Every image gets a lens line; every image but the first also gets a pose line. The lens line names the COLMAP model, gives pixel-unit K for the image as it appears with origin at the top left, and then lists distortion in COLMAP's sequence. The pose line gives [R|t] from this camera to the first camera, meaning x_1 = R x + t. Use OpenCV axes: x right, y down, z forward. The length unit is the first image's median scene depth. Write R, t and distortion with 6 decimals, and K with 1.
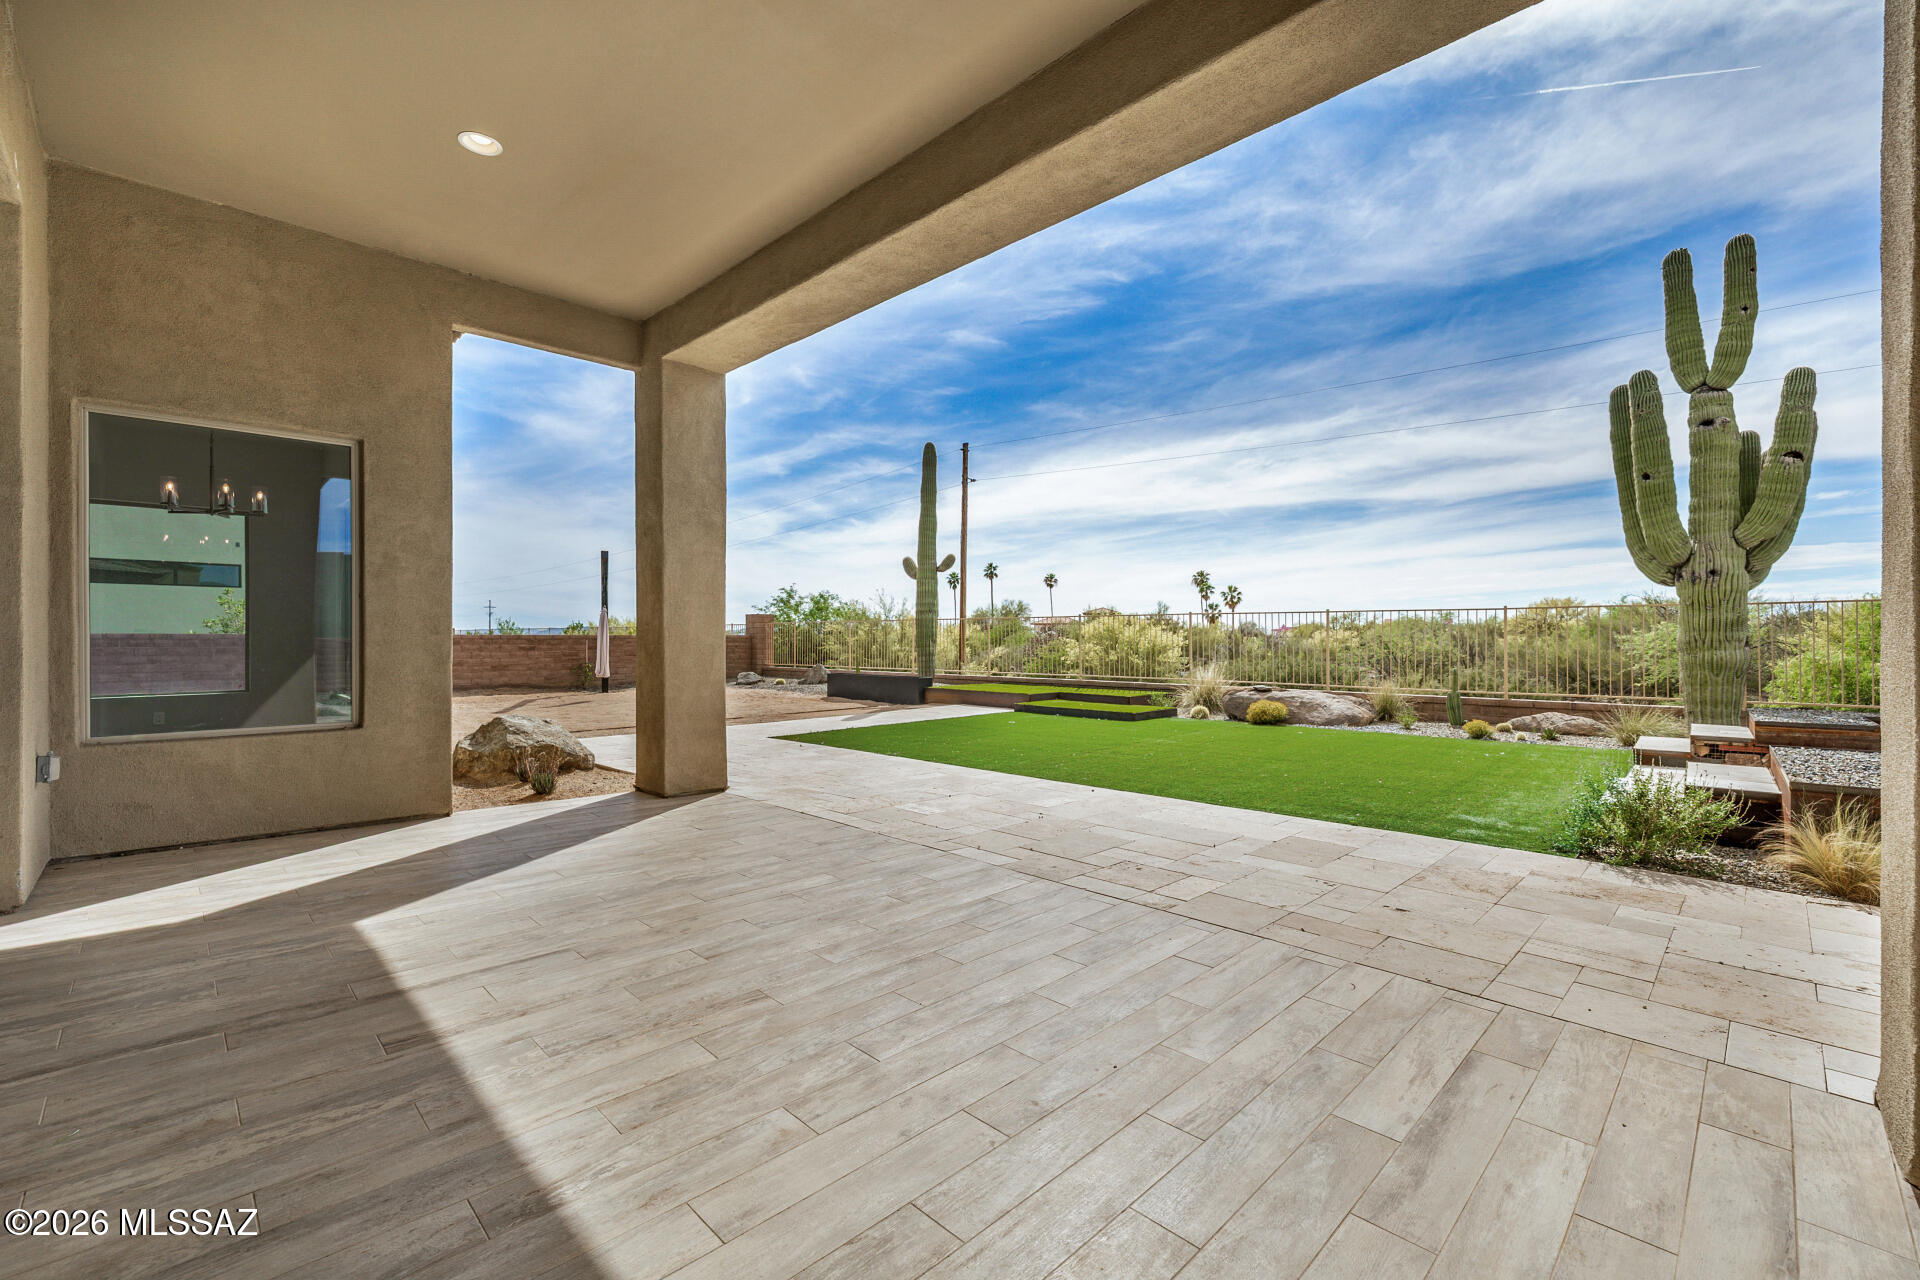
lens RADIAL K [[809.1, 0, 954.7], [0, 809.1, 643.8], [0, 0, 1]] dist [0.001488, 0.000257]
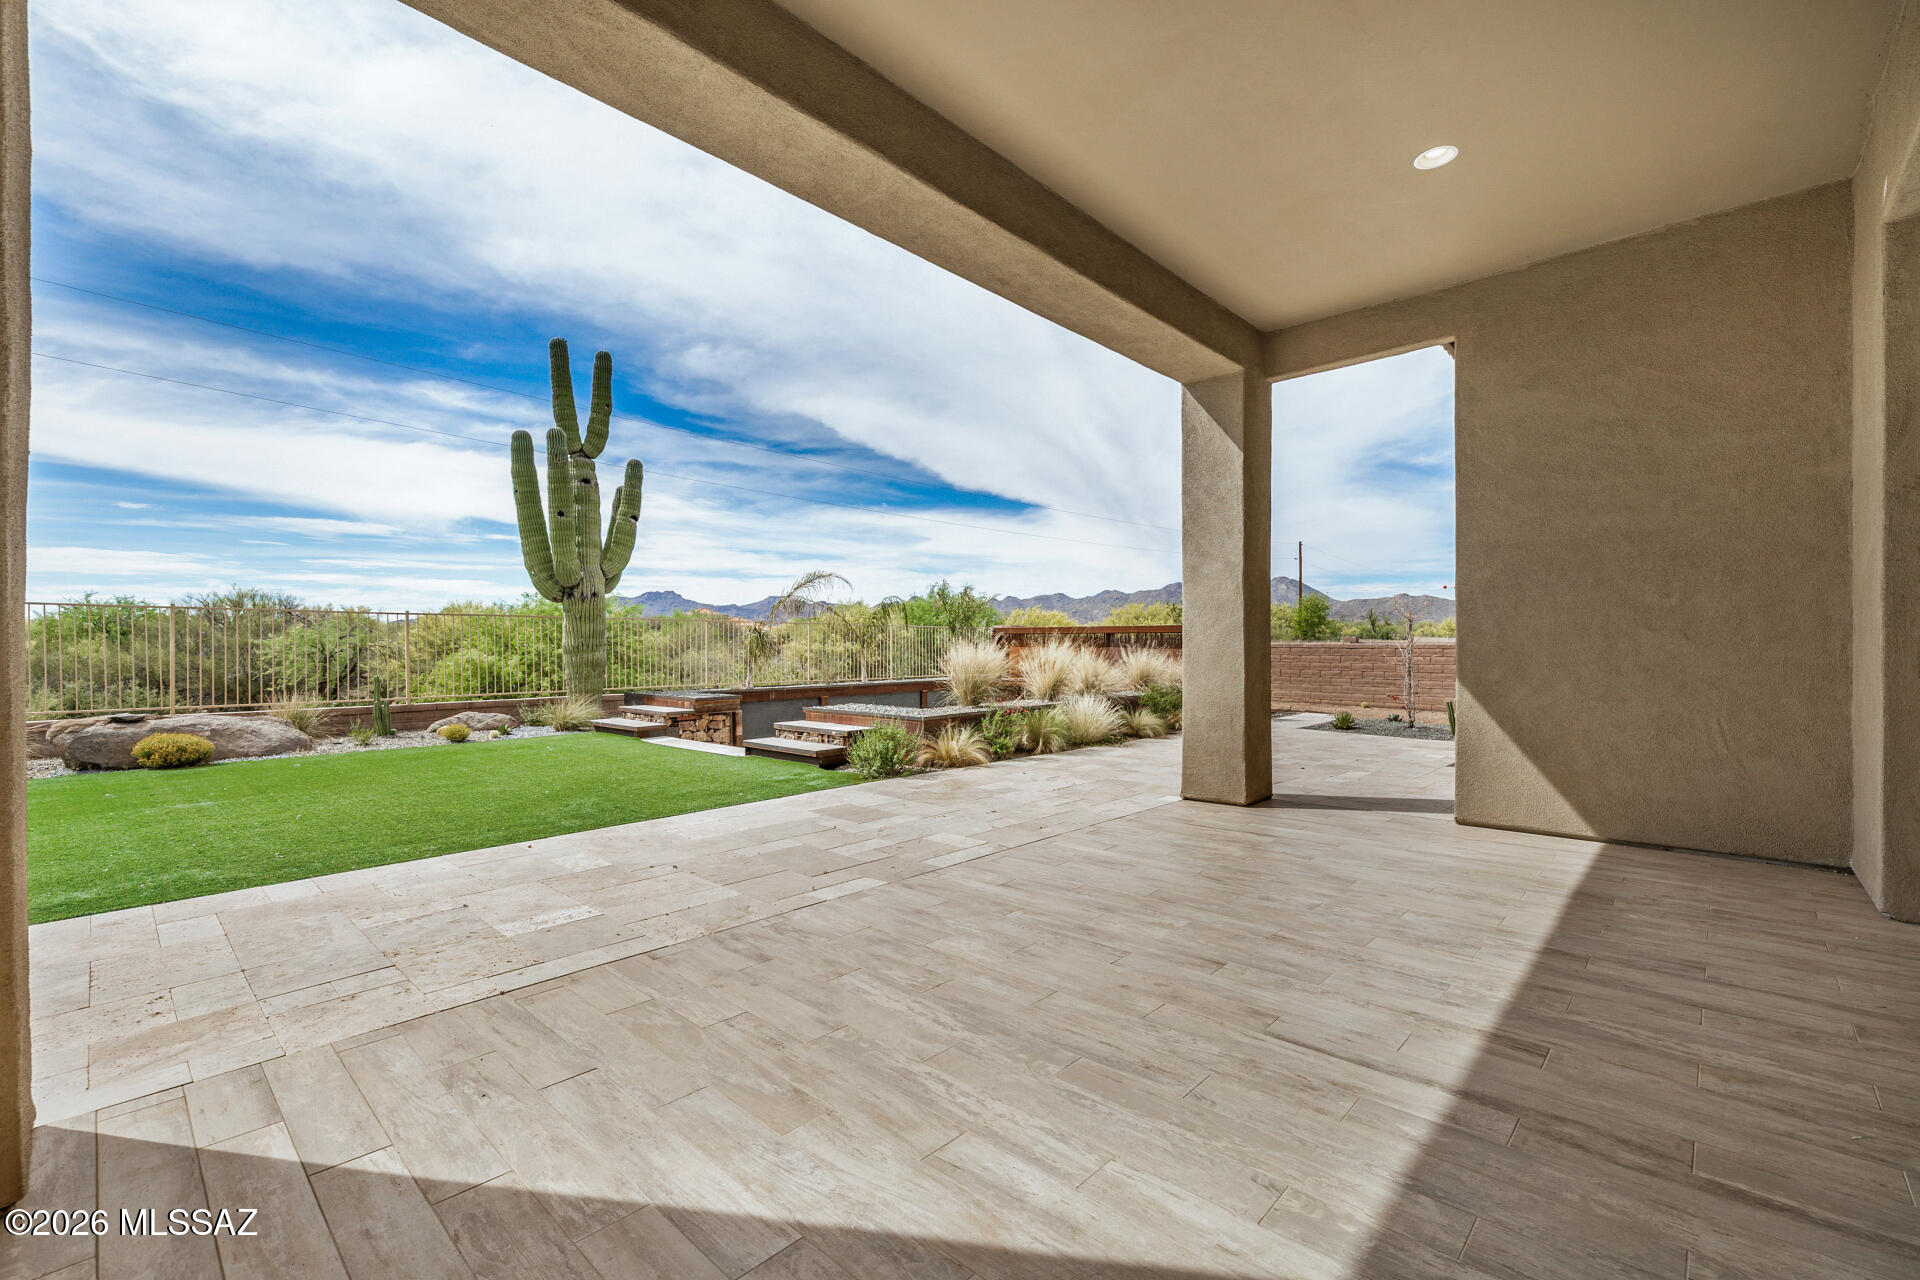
lens RADIAL K [[809.1, 0, 962.8], [0, 809.1, 643.6], [0, 0, 1]] dist [0.001488, 0.000257]
pose [[-0.035528, -0.000805, 0.999368, -1.269995], [0.005991, 0.999982, 0.001018, -0.013366], [-0.999351, 0.006024, -0.035522, 1.325464]]
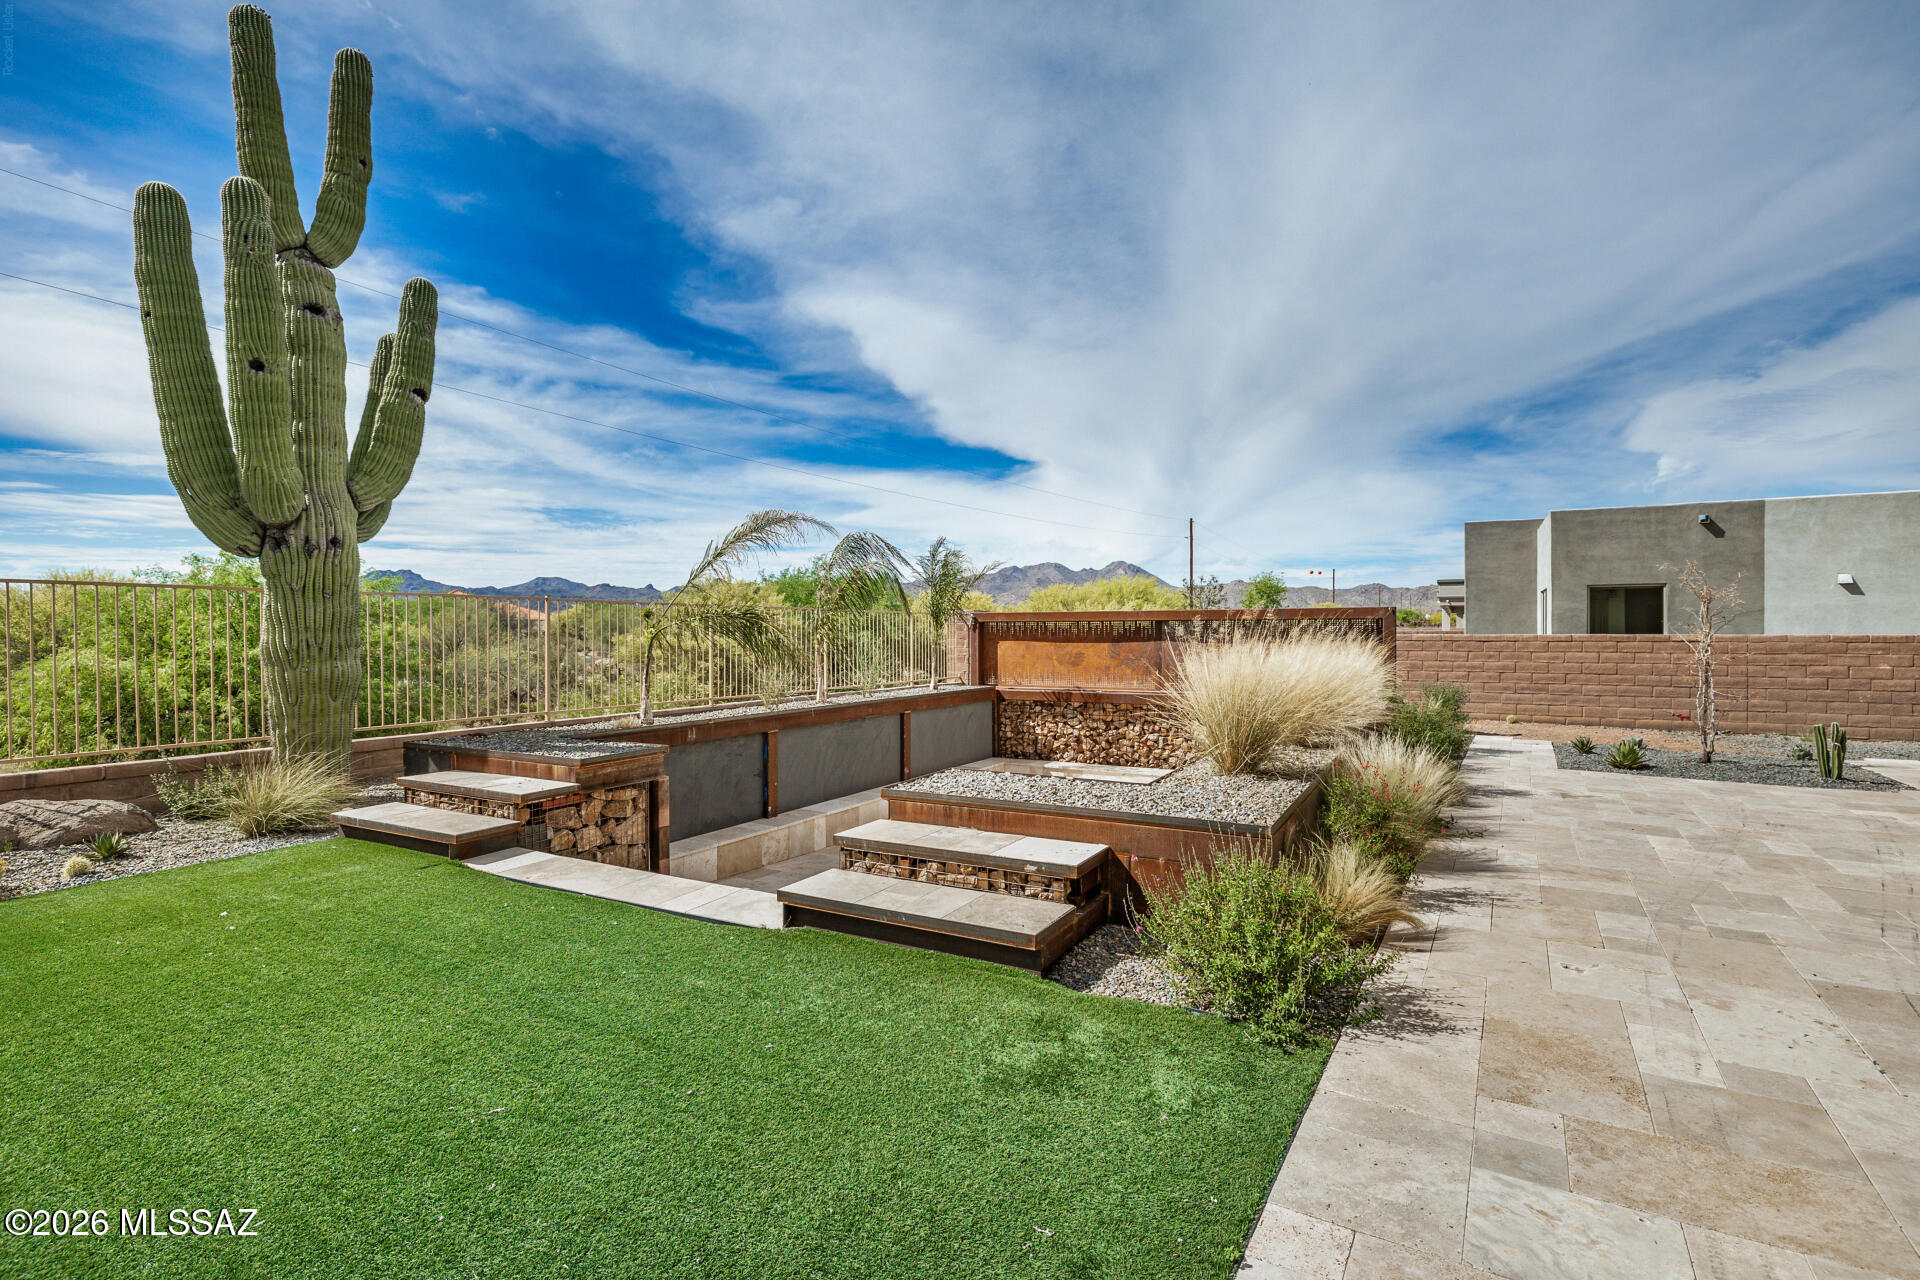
lens RADIAL K [[920.5, 0, 966.0], [0, 920.5, 630.1], [0, 0, 1]] dist [-0.000933, 0.000343]
pose [[-0.232535, 0.003270, 0.972582, 0.293903], [0.009736, 0.999952, -0.001034, -0.034700], [-0.972539, 0.009229, -0.232556, 2.044130]]
